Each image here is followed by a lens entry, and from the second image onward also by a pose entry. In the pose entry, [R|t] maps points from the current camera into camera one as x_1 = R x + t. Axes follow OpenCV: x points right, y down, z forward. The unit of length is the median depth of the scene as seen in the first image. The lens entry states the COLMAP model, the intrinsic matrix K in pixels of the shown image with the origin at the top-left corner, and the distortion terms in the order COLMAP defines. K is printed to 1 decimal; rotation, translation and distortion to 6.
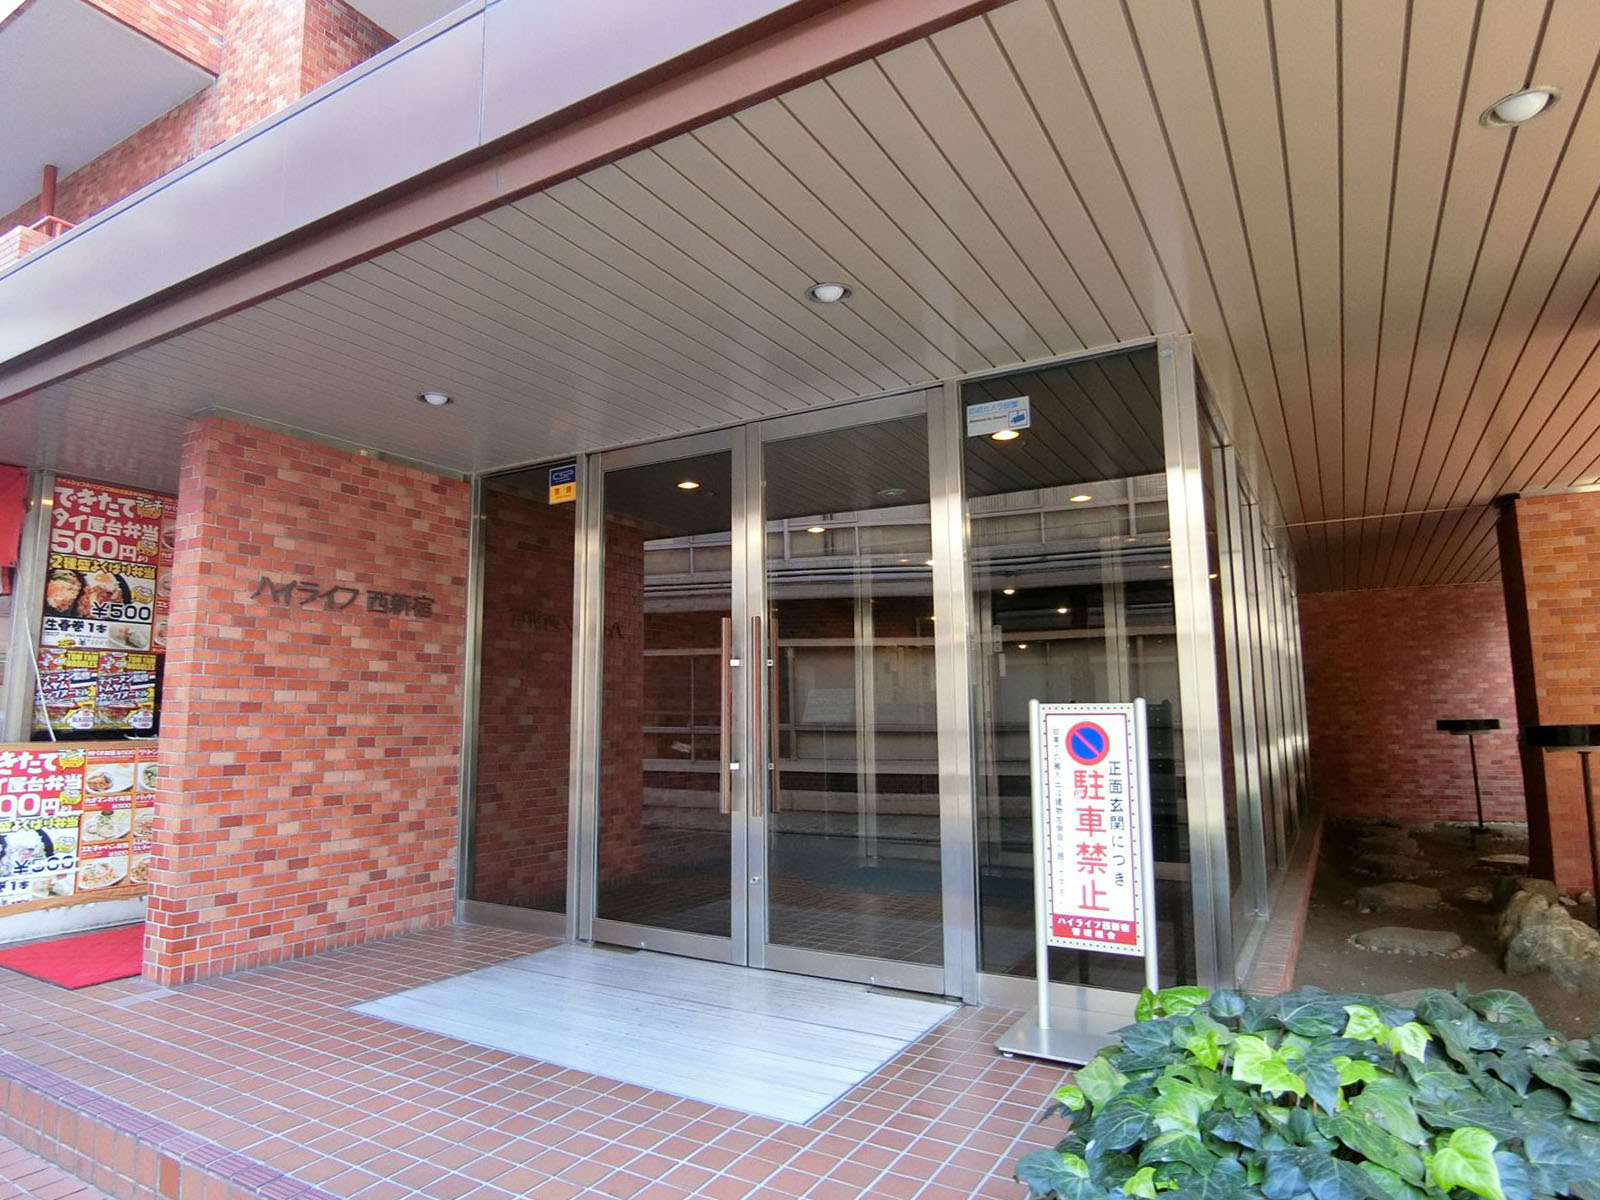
lens RADIAL K [[929.2, 0, 800.0], [0, 929.2, 600.0], [0, 0, 1]] dist [-0.016150, -0.001154]
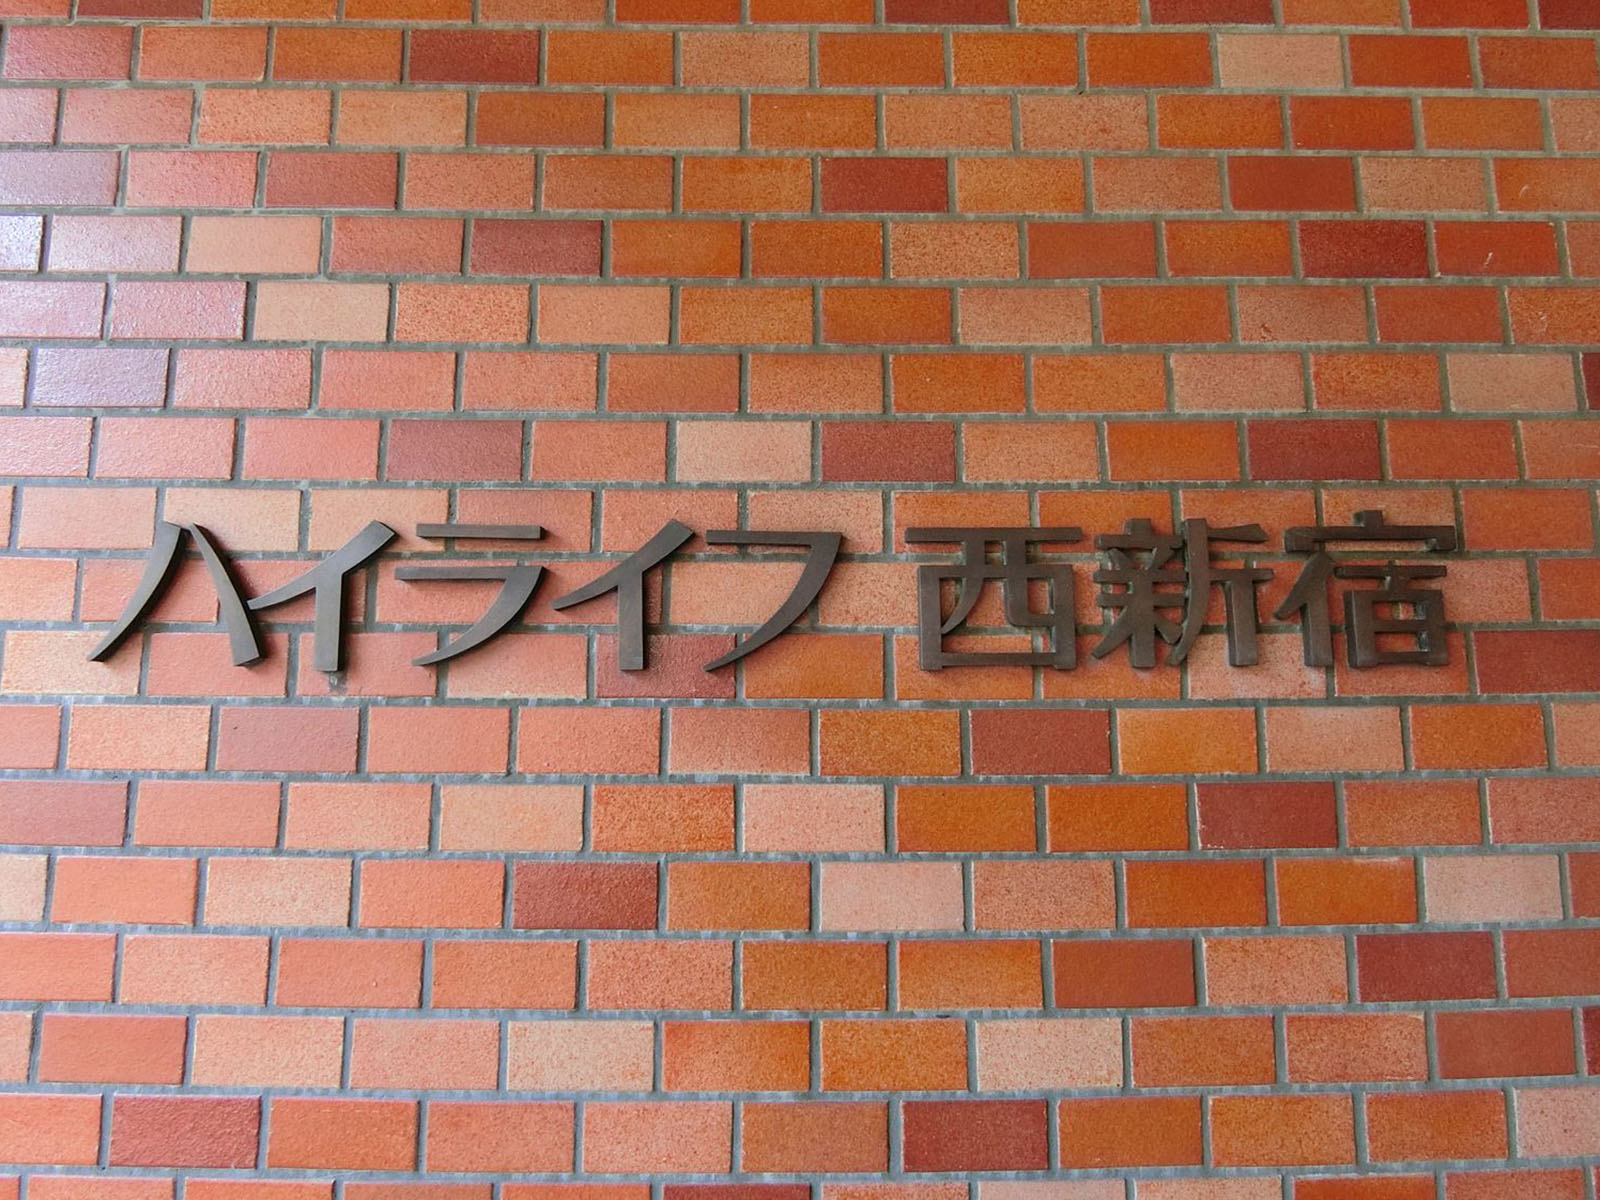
lens RADIAL K [[929.2, 0, 800.0], [0, 929.2, 600.0], [0, 0, 1]] dist [-0.016150, -0.001154]
pose [[0.481224, -0.105295, -0.870251, -0.346003], [0.106500, 0.992428, -0.061187, 0.007955], [0.870104, -0.063238, 0.488794, 0.905827]]
